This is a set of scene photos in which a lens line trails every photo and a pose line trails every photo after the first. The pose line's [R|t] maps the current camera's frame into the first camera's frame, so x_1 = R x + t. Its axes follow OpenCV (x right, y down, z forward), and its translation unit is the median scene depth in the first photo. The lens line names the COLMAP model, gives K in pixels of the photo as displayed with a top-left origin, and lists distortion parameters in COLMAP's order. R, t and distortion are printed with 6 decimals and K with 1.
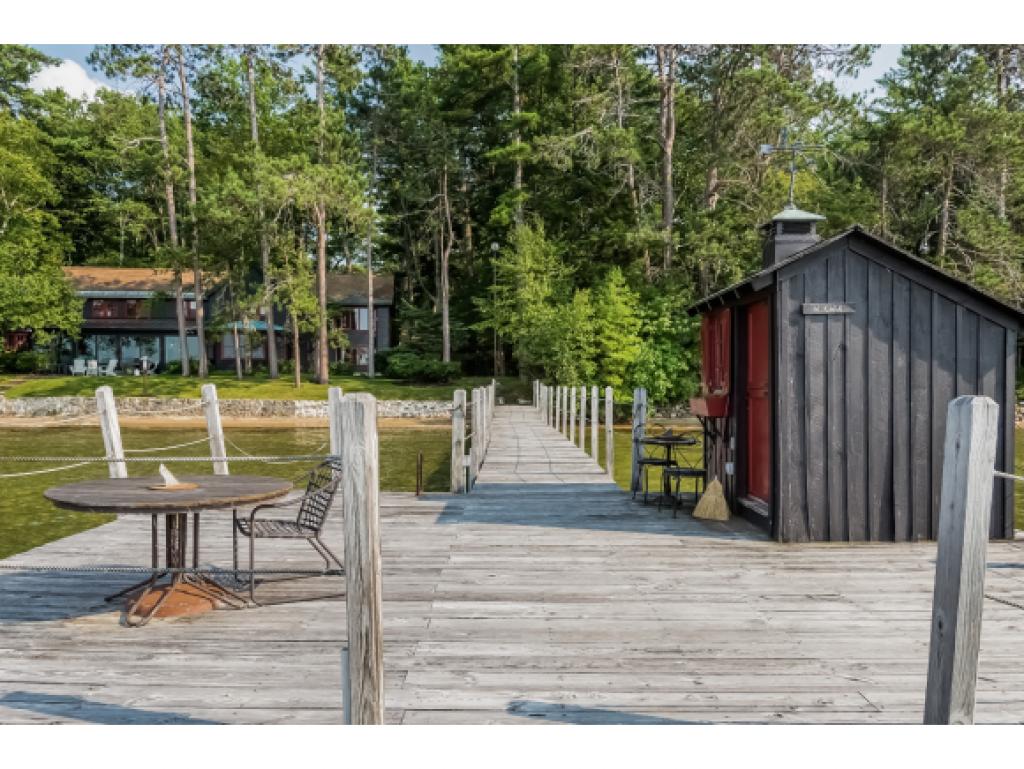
lens RADIAL K [[687.1, 0, 527.3], [0, 687.1, 381.6], [0, 0, 1]] dist [0.056220, -0.077948]
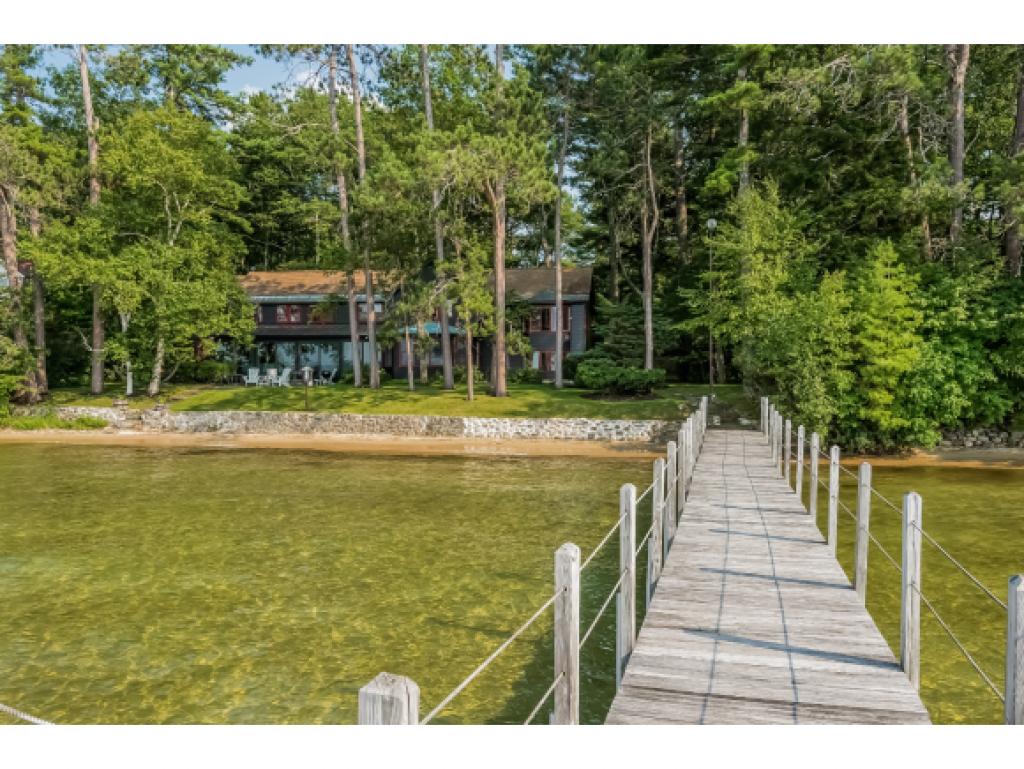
lens RADIAL K [[687.1, 0, 527.3], [0, 687.1, 381.6], [0, 0, 1]] dist [0.056220, -0.077948]
pose [[0.949073, 0.008032, -0.314954, 0.004204], [-0.005568, 0.999946, 0.008724, -0.021669], [0.315007, -0.006526, 0.949067, 0.194977]]
